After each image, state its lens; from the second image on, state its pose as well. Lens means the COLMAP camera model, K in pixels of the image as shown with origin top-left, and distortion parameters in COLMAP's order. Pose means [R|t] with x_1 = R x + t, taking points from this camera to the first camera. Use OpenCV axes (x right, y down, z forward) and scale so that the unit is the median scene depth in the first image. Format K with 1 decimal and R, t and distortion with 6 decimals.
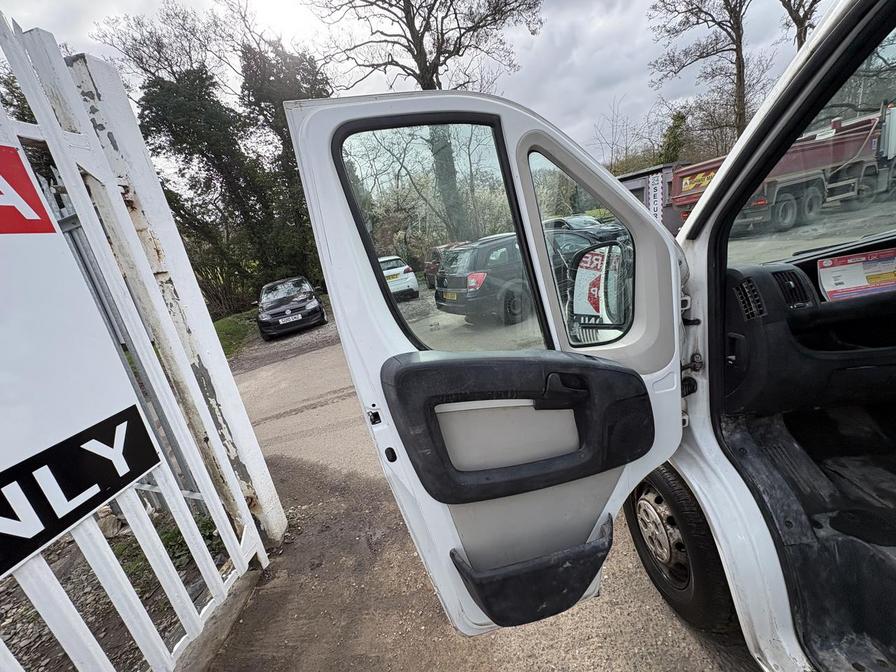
lens RADIAL K [[355.5, 0, 447.8], [0, 355.5, 336.1], [0, 0, 1]] dist [-0.000049, 0.000200]
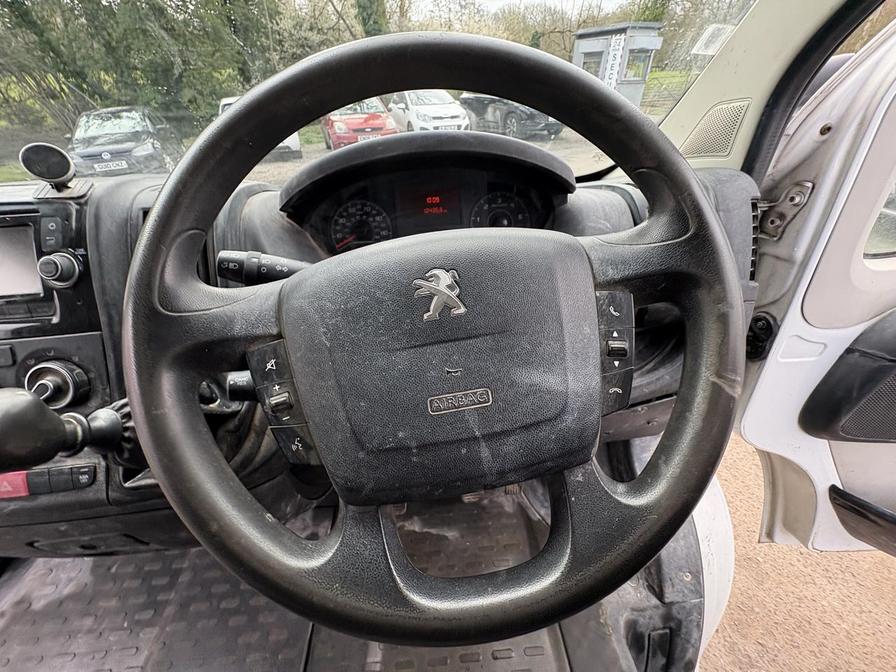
lens RADIAL K [[355.5, 0, 453.5], [0, 355.5, 334.6], [0, 0, 1]] dist [-0.000049, 0.000200]
pose [[0.988027, 0.082975, 0.130067, 0.202284], [-0.121856, 0.936767, 0.328053, -0.040592], [-0.094623, -0.339975, 0.935662, 0.047117]]
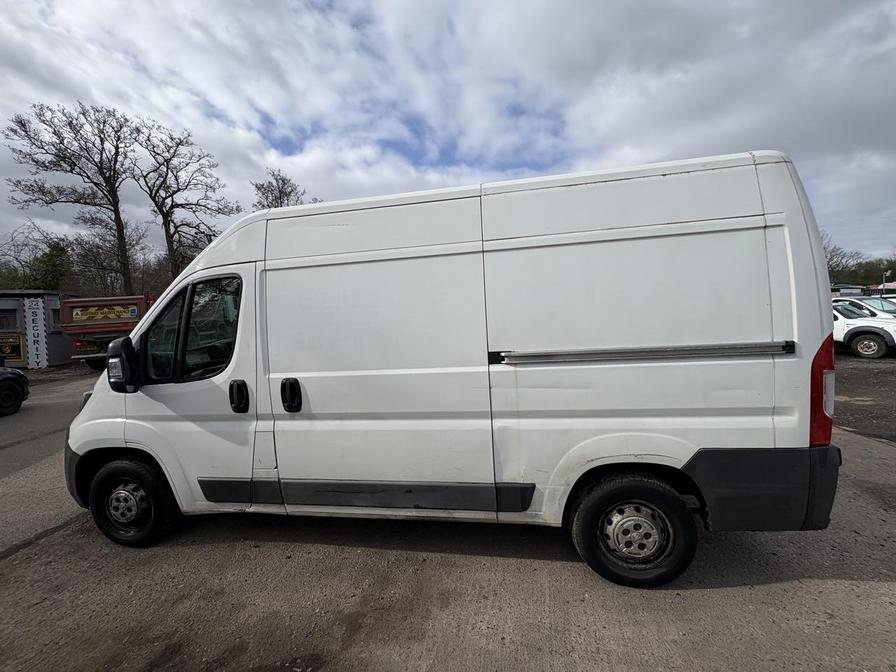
lens RADIAL K [[355.5, 0, 450.9], [0, 355.5, 334.5], [0, 0, 1]] dist [-0.000049, 0.000200]
pose [[0.174490, 0.114111, 0.978024, -0.137457], [0.257053, 0.953540, -0.157115, 0.063982], [-0.950514, 0.278819, 0.137051, -0.144246]]
